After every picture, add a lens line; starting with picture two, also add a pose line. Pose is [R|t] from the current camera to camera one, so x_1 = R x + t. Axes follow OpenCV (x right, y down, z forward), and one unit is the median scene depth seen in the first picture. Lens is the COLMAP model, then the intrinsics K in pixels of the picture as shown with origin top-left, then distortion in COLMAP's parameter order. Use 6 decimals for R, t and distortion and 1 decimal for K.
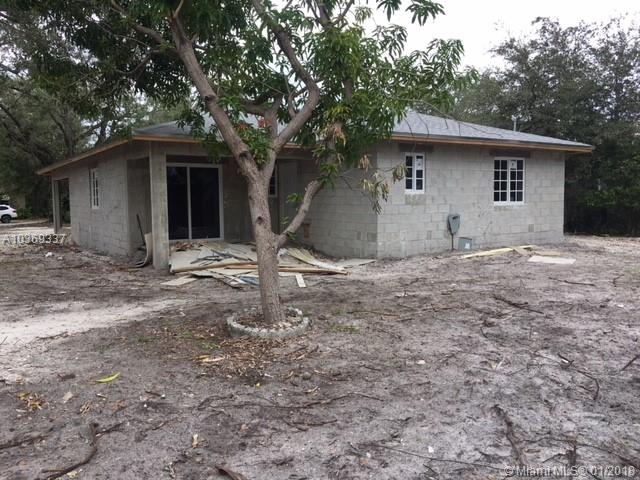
lens RADIAL K [[543.3, 0, 319.5], [0, 543.3, 240.3], [0, 0, 1]] dist [0.043083, 0.005881]
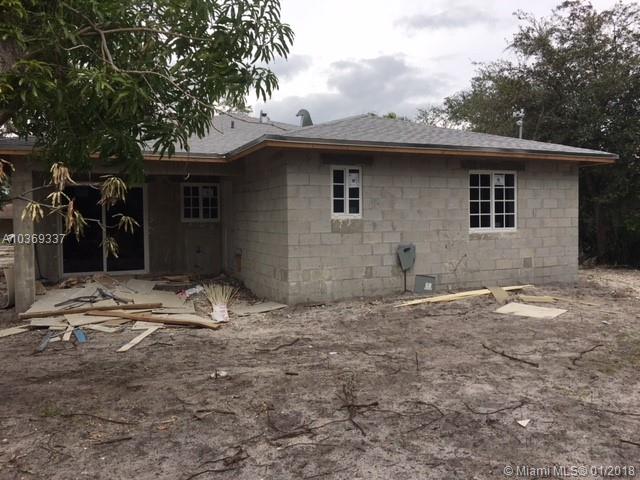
lens RADIAL K [[543.3, 0, 320.4], [0, 543.3, 238.6], [0, 0, 1]] dist [0.043083, 0.005881]
pose [[0.989385, 0.004255, -0.145256, 0.222729], [-0.009941, 0.999211, -0.038439, -0.024466], [0.144978, 0.039475, 0.988647, 0.212136]]
